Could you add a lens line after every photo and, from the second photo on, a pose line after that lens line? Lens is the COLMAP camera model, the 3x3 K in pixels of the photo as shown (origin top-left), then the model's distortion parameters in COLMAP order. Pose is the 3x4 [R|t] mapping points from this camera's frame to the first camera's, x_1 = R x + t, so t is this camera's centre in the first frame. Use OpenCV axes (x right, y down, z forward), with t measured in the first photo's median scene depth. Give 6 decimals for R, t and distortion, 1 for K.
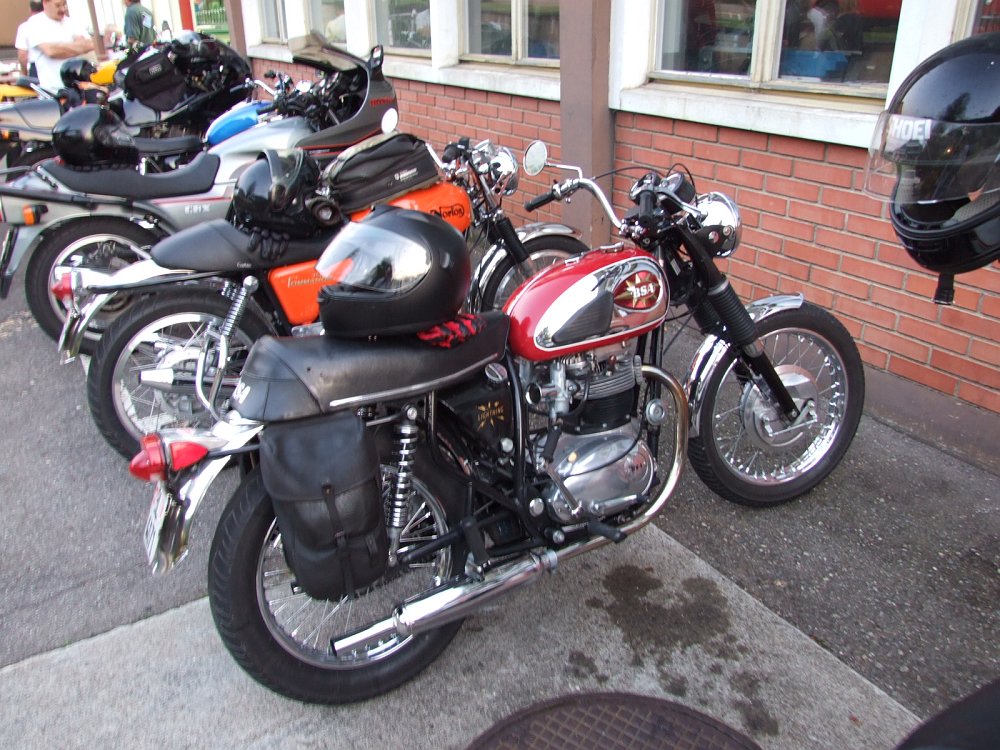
lens RADIAL K [[802.6, 0, 501.6], [0, 802.6, 350.5], [0, 0, 1]] dist [-0.049056, 0.047471]
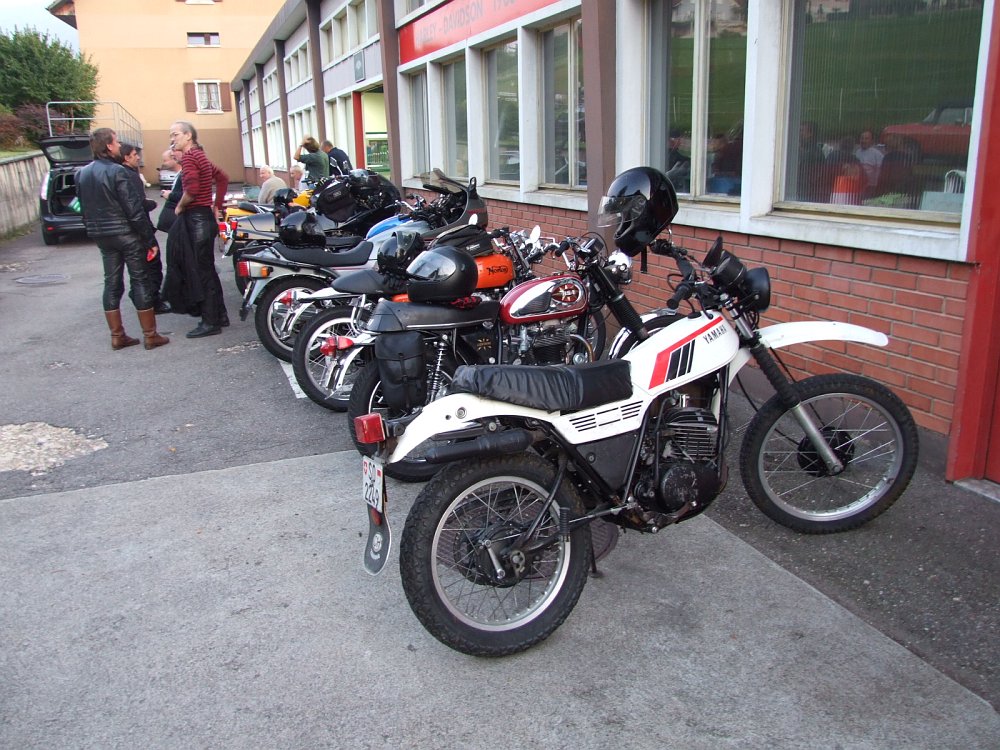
lens RADIAL K [[802.6, 0, 501.6], [0, 802.6, 350.5], [0, 0, 1]] dist [-0.049056, 0.047471]
pose [[0.983593, 0.031039, -0.177713, 0.244069], [-0.058375, 0.986851, -0.150726, 0.247250], [0.170698, 0.158627, 0.972471, -0.617847]]
